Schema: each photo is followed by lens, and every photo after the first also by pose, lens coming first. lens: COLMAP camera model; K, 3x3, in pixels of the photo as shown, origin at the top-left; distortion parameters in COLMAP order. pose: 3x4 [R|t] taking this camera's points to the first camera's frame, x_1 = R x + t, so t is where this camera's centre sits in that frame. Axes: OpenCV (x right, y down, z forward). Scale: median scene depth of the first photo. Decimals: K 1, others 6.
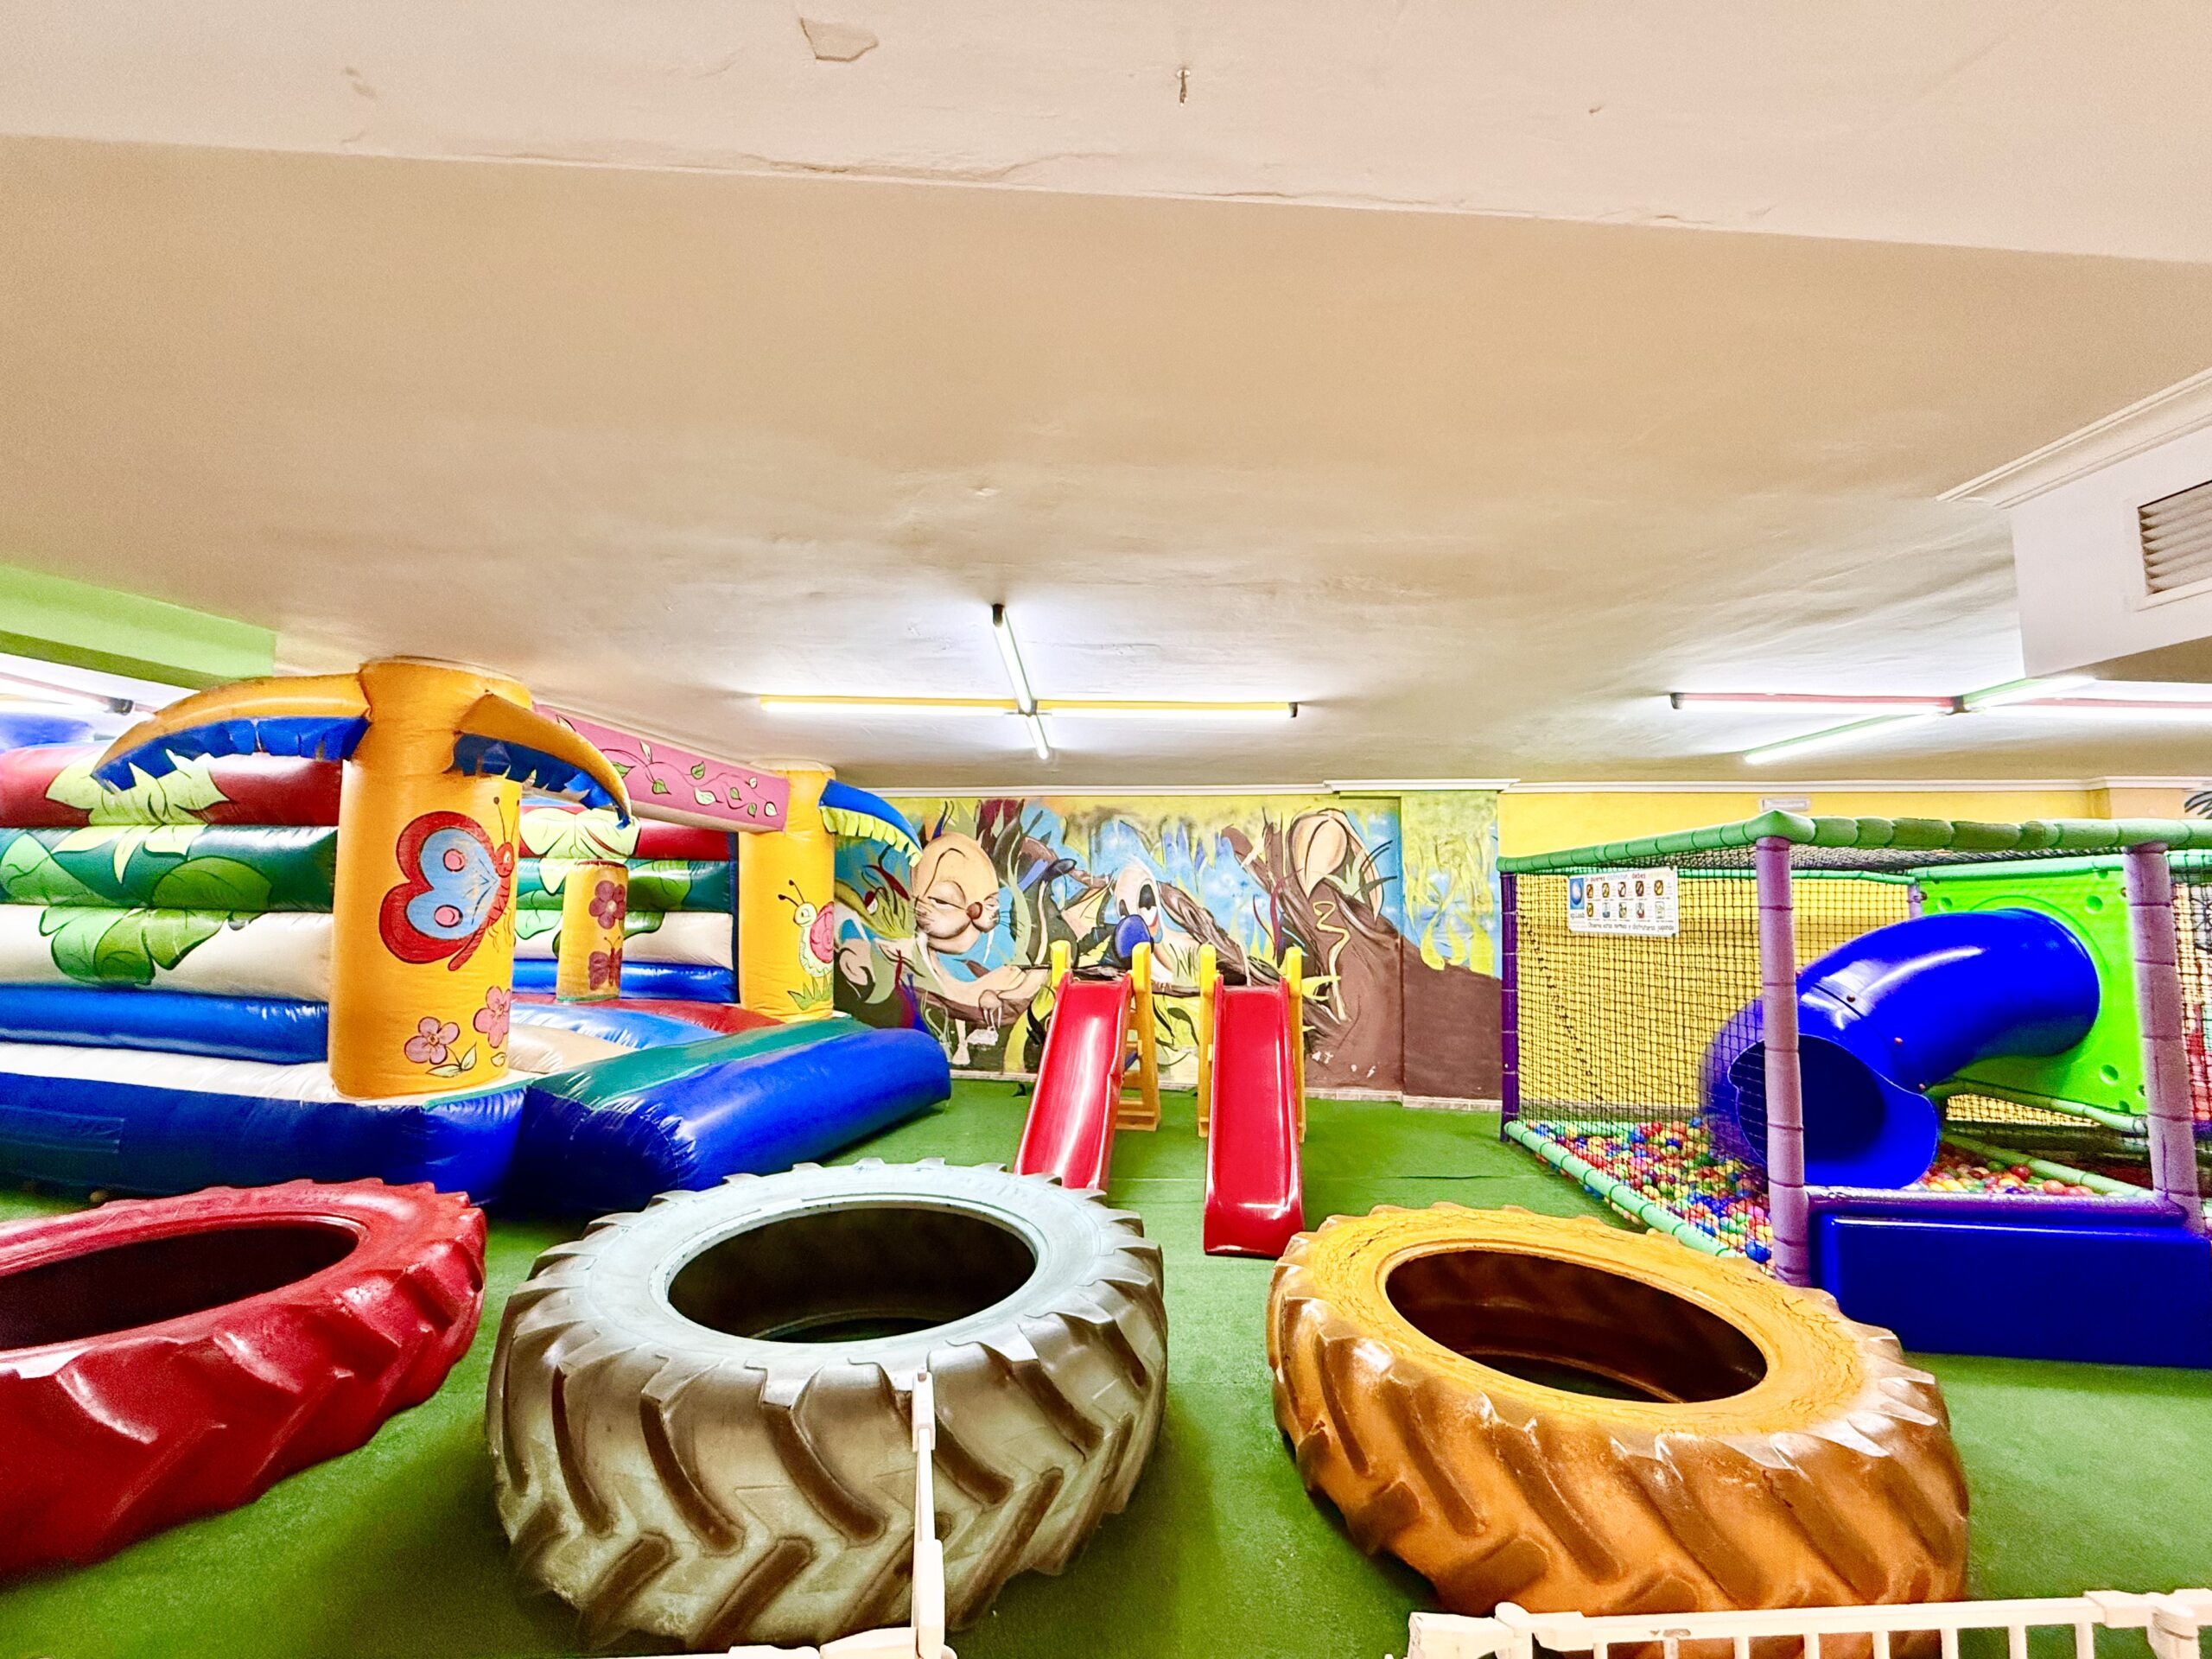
lens RADIAL K [[880.0, 0, 1098.5], [0, 880.0, 830.7], [0, 0, 1]] dist [-0.001221, 0.000182]
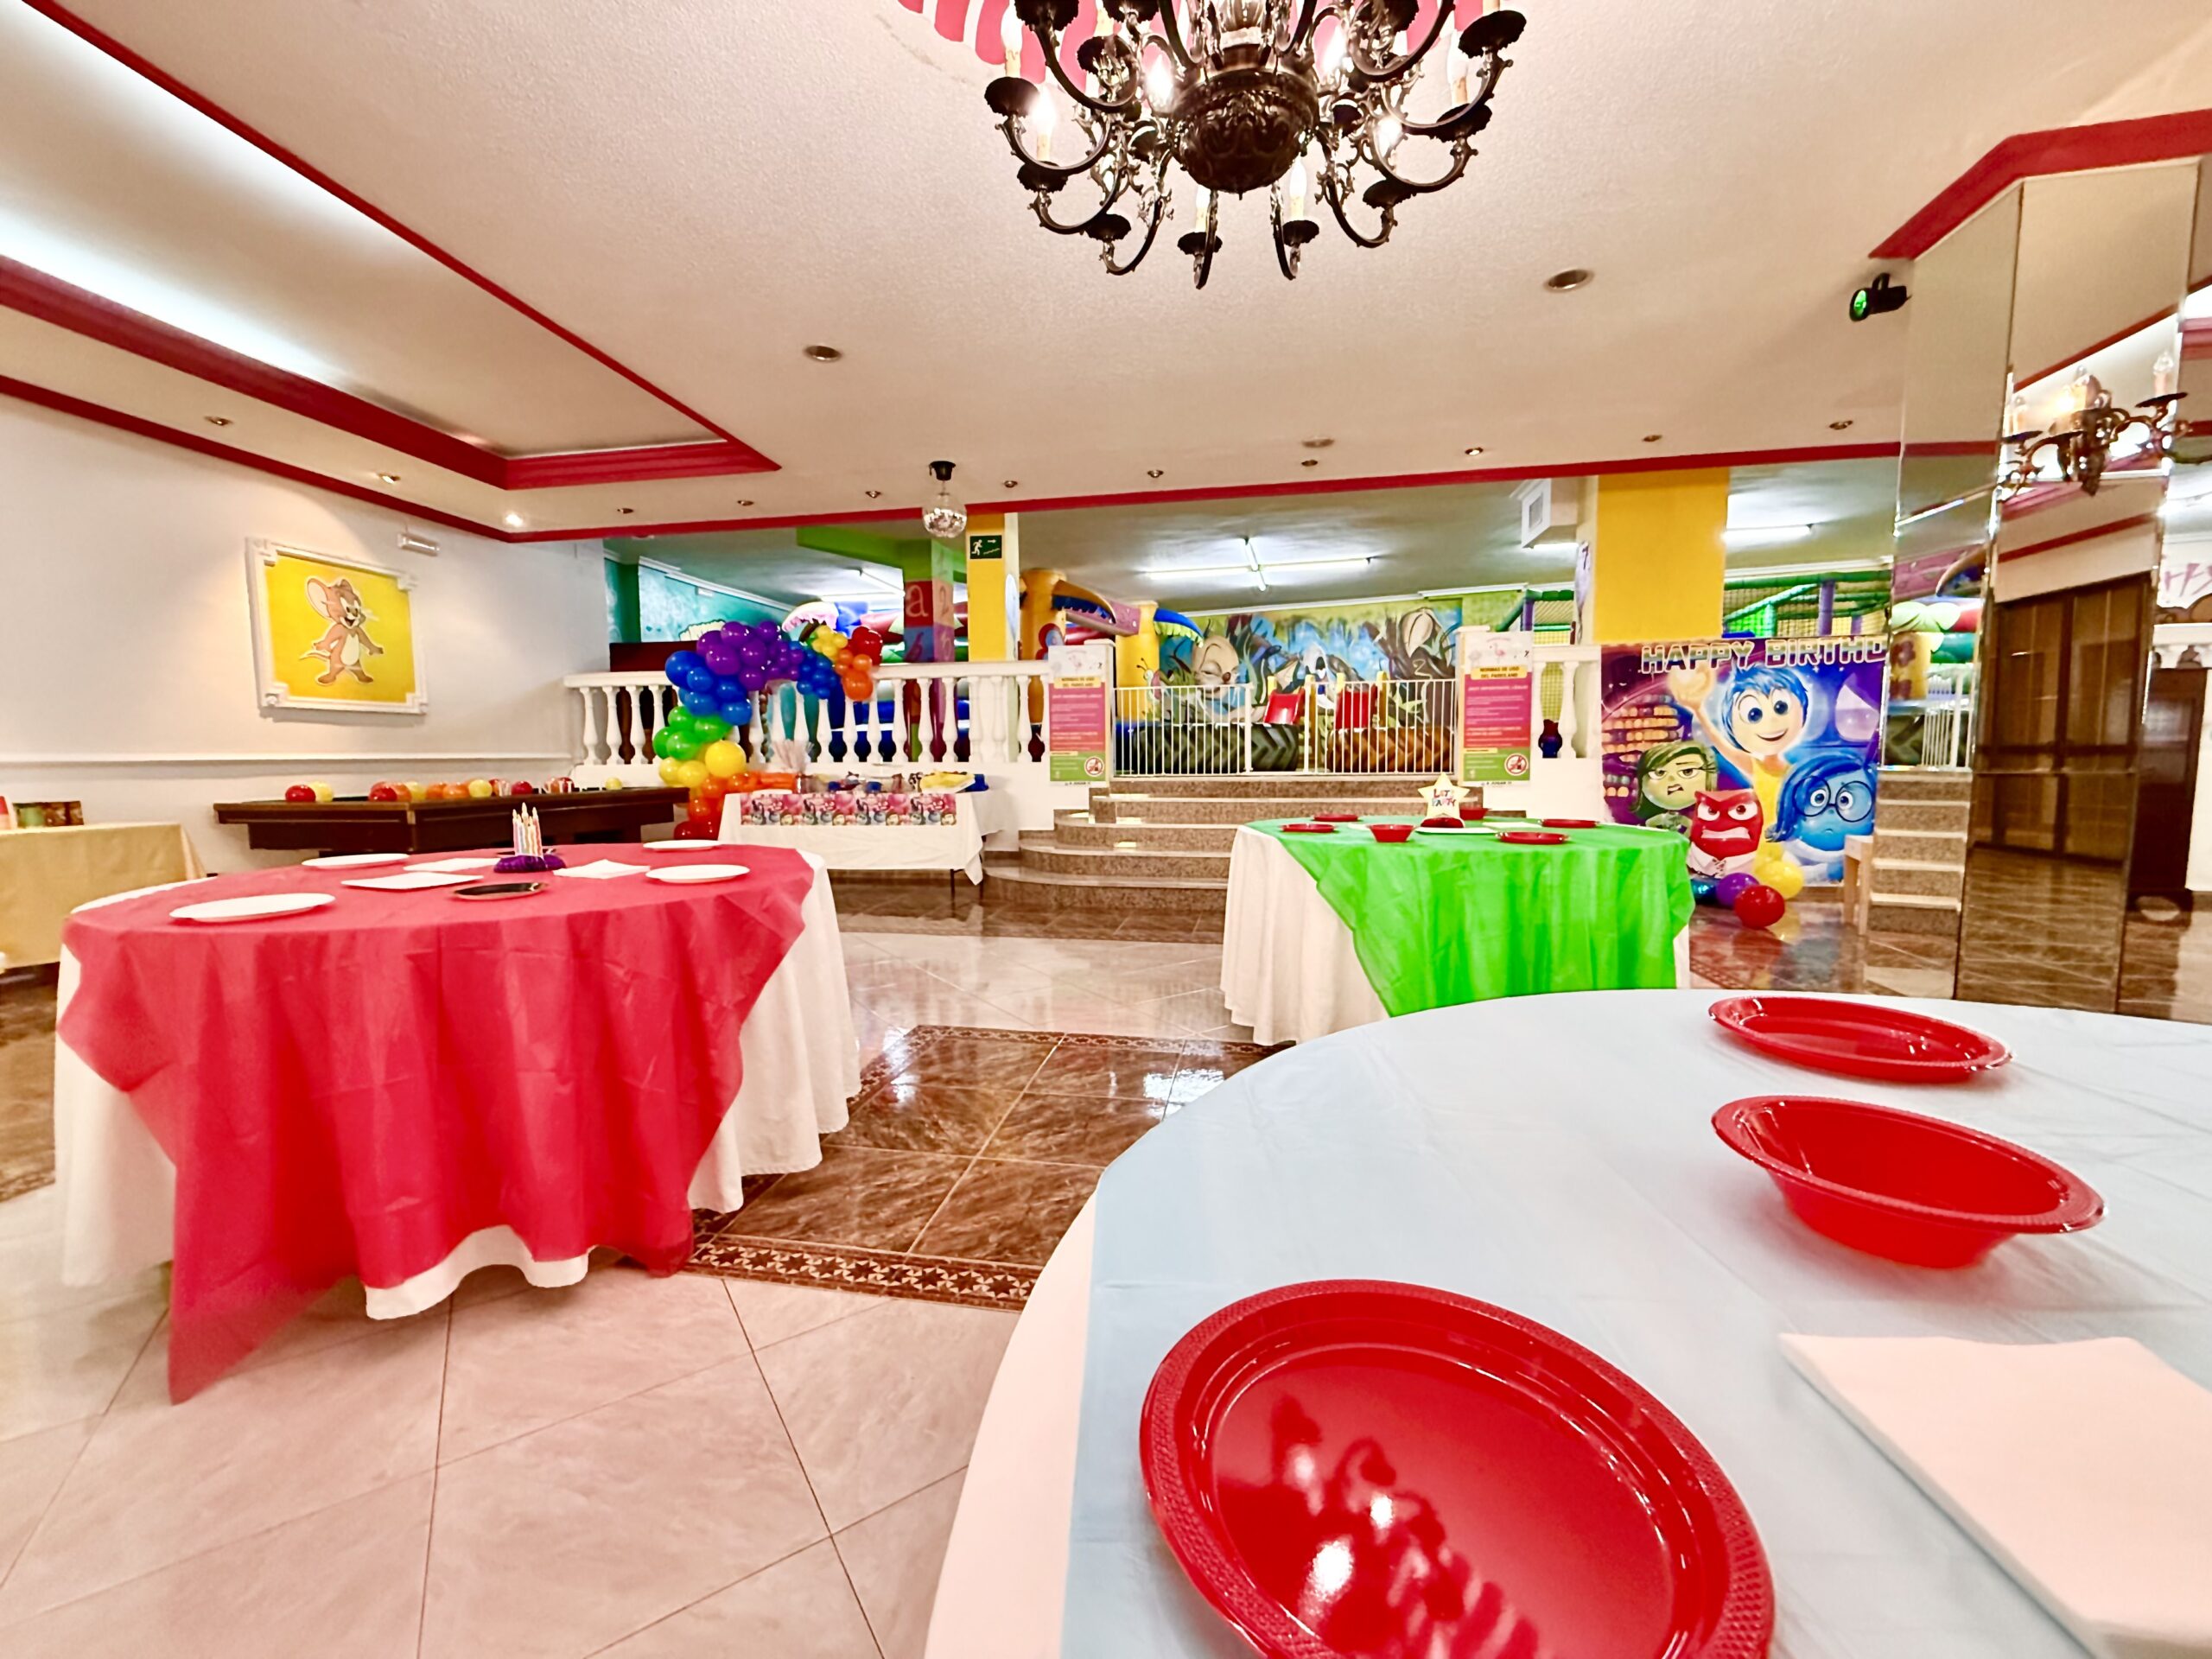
lens RADIAL K [[880.0, 0, 1098.6], [0, 880.0, 832.9], [0, 0, 1]] dist [-0.001221, 0.000182]
pose [[0.968925, -0.003861, -0.247326, 0.063559], [0.047817, 0.983941, 0.171969, 0.091352], [0.242690, -0.178451, 0.953549, -1.011024]]
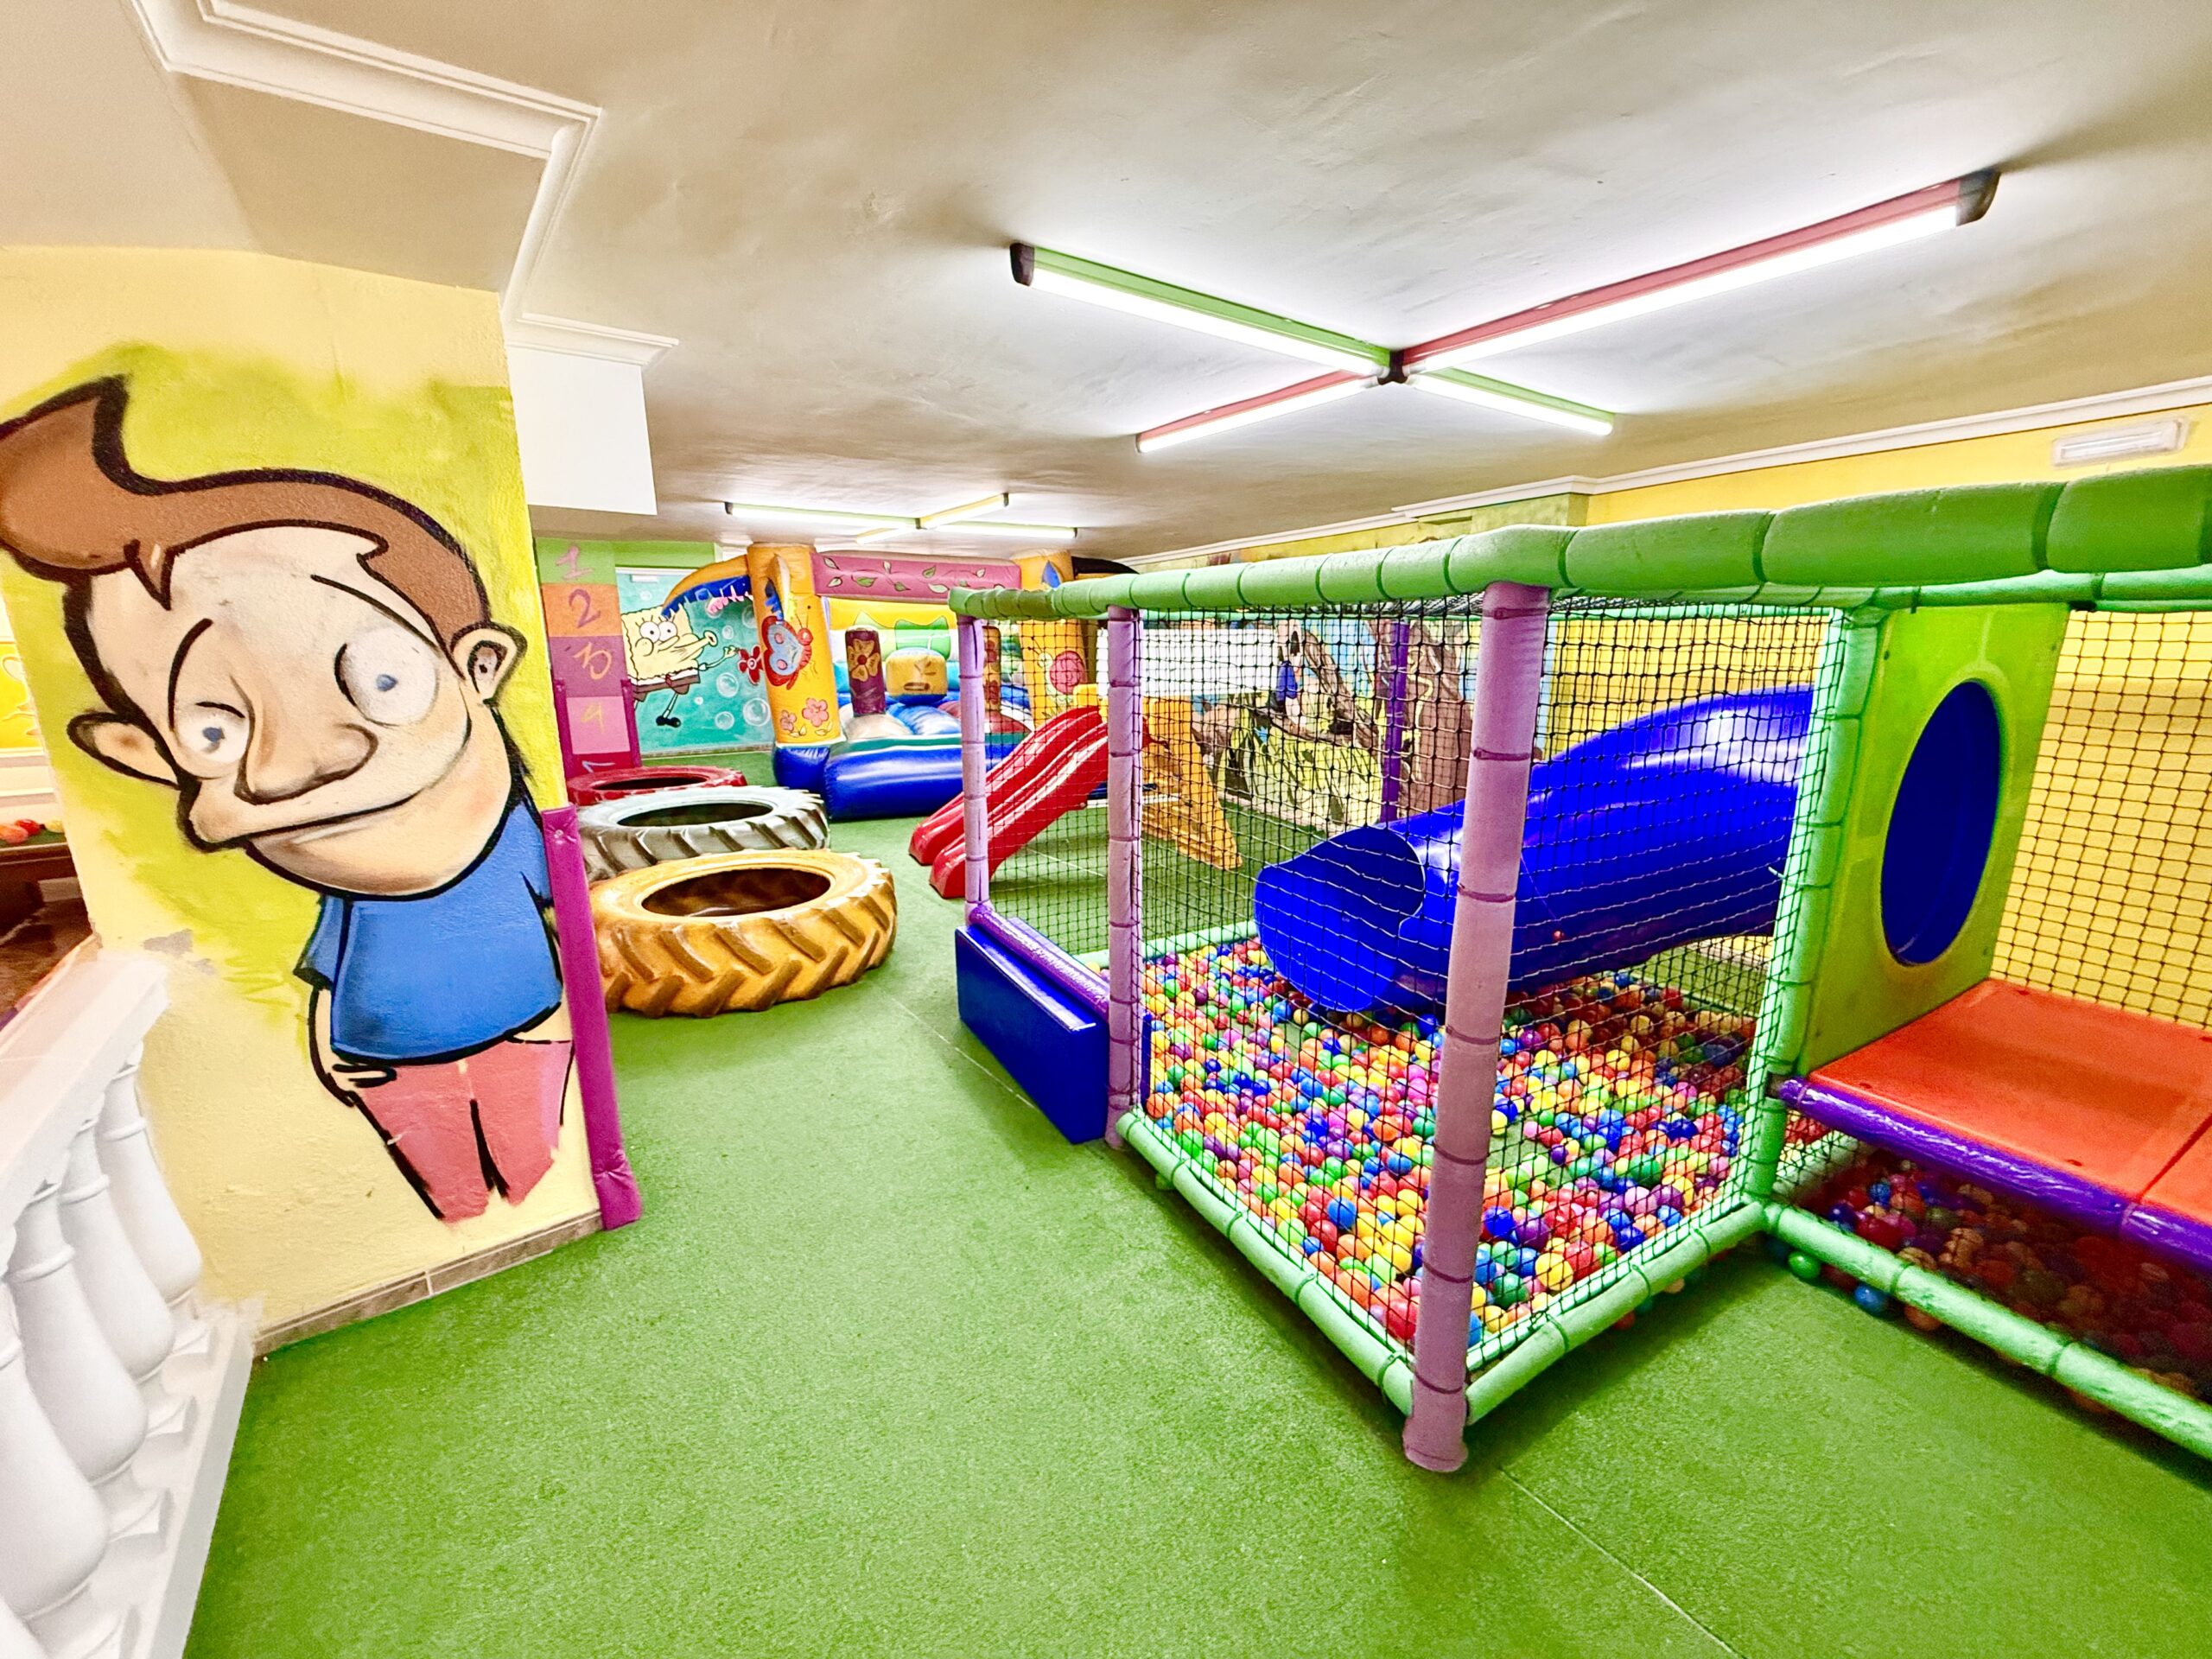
lens RADIAL K [[880.0, 0, 1097.8], [0, 880.0, 831.0], [0, 0, 1]] dist [-0.001221, 0.000182]
pose [[0.552576, 0.167818, -0.816393, 0.865553], [0.088294, 0.962221, 0.257556, 0.000663], [0.828772, -0.214402, 0.516883, 0.240789]]
